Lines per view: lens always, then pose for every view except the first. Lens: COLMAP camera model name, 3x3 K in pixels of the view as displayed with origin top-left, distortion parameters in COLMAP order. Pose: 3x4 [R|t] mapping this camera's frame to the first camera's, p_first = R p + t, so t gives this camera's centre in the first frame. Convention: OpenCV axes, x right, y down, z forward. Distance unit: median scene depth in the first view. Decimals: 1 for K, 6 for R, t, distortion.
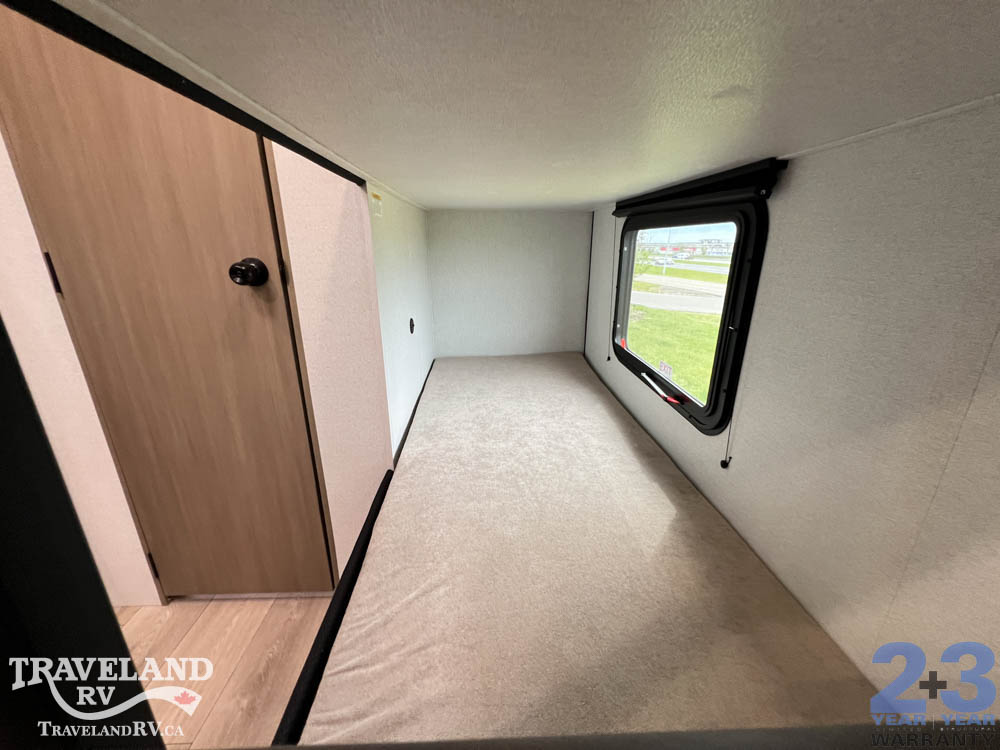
lens RADIAL K [[399.4, 0, 497.7], [0, 399.4, 373.1], [0, 0, 1]] dist [-0.001851, 0.000902]
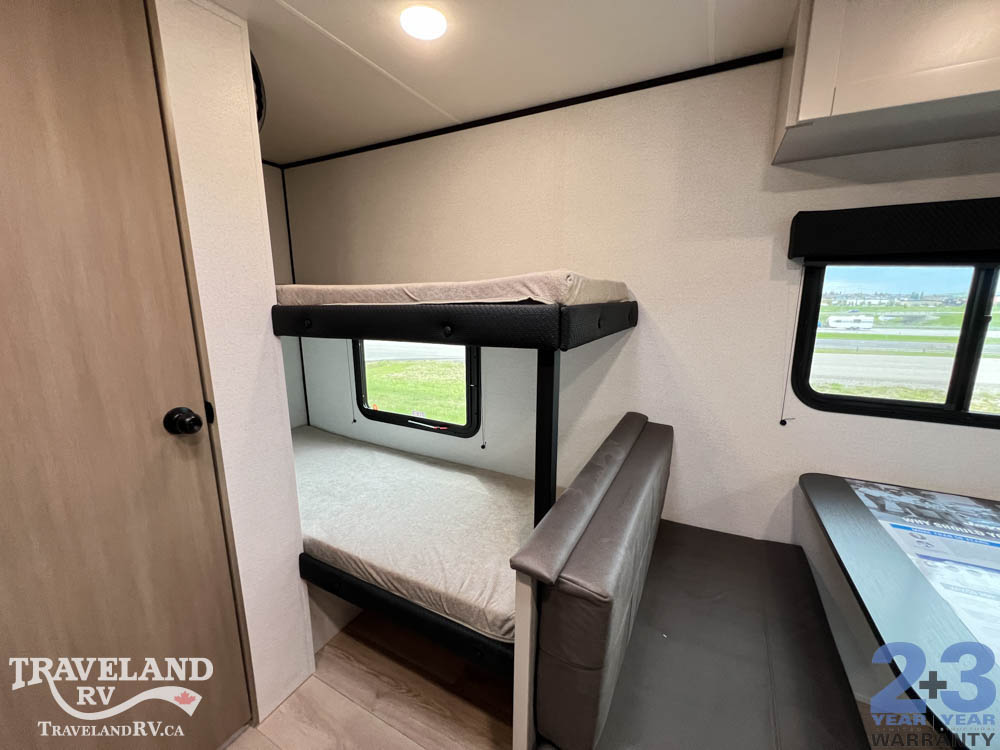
lens RADIAL K [[399.4, 0, 497.6], [0, 399.4, 373.6], [0, 0, 1]] dist [-0.001851, 0.000902]
pose [[0.502235, -0.165754, 0.848696, -1.013816], [0.266992, 0.963228, 0.030124, -0.172492], [-0.822481, 0.211466, 0.528022, -0.250136]]
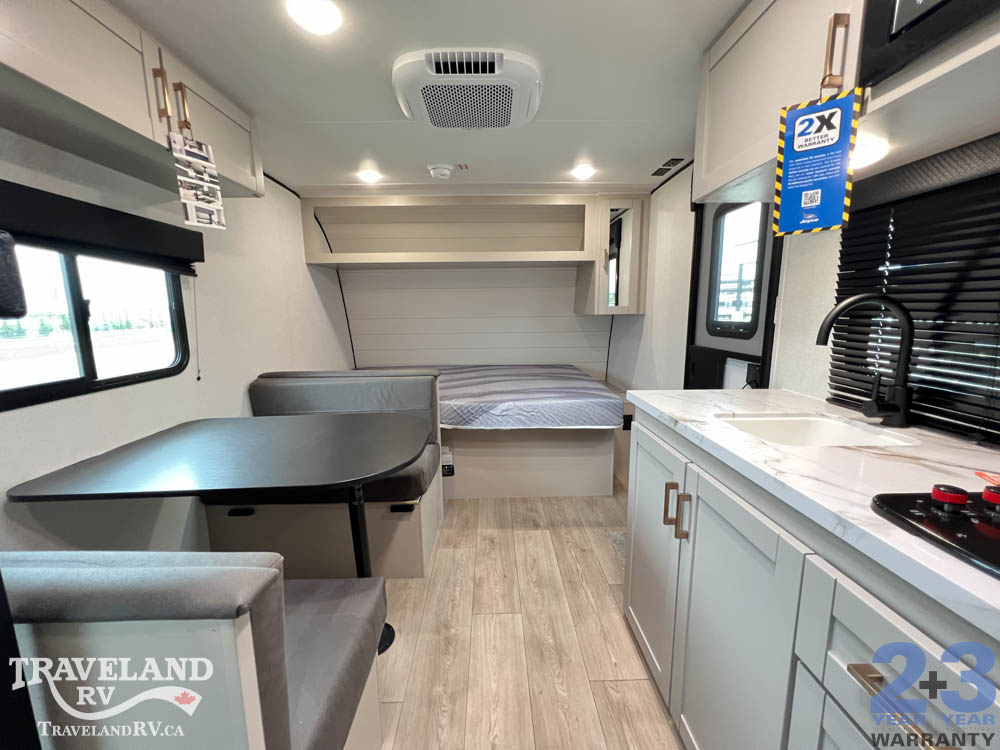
lens RADIAL K [[399.4, 0, 497.0], [0, 399.4, 373.4], [0, 0, 1]] dist [-0.001851, 0.000902]
pose [[-0.999709, 0.005847, 0.023392, -0.790005], [0.015775, 0.892305, 0.451157, -0.287623], [-0.018235, 0.451395, -0.892138, 0.445096]]
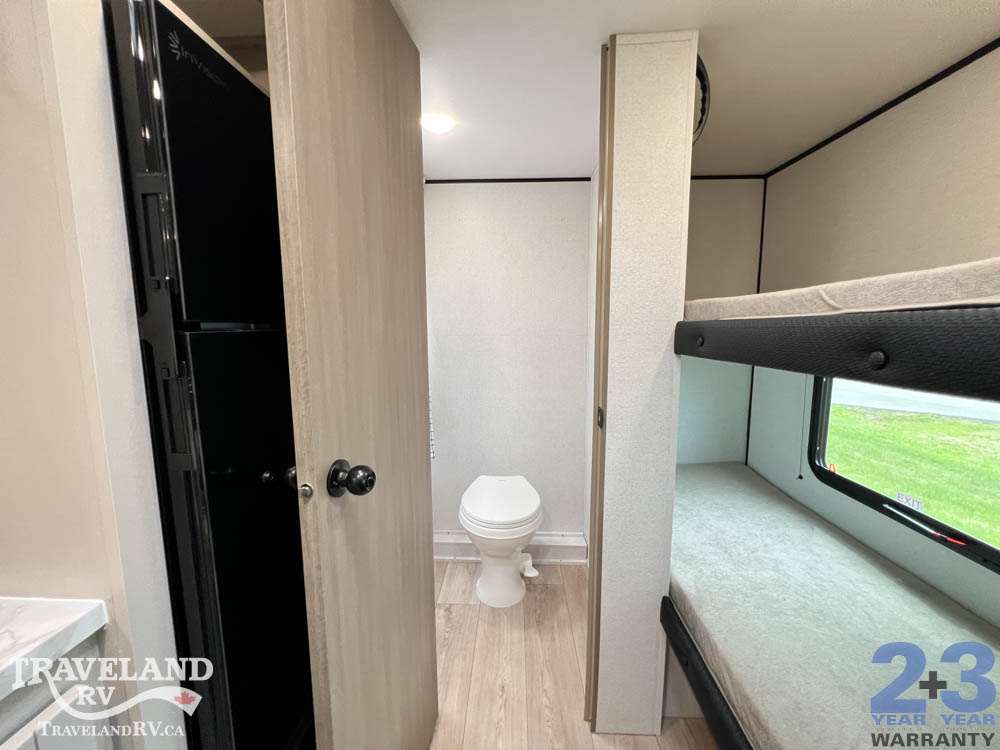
lens RADIAL K [[399.4, 0, 496.9], [0, 399.4, 373.7], [0, 0, 1]] dist [-0.001851, 0.000902]
pose [[0.996736, 0.008088, -0.080324, -0.723078], [-0.023088, 0.981969, -0.187624, -0.148266], [0.077359, 0.188866, 0.978951, -0.218005]]
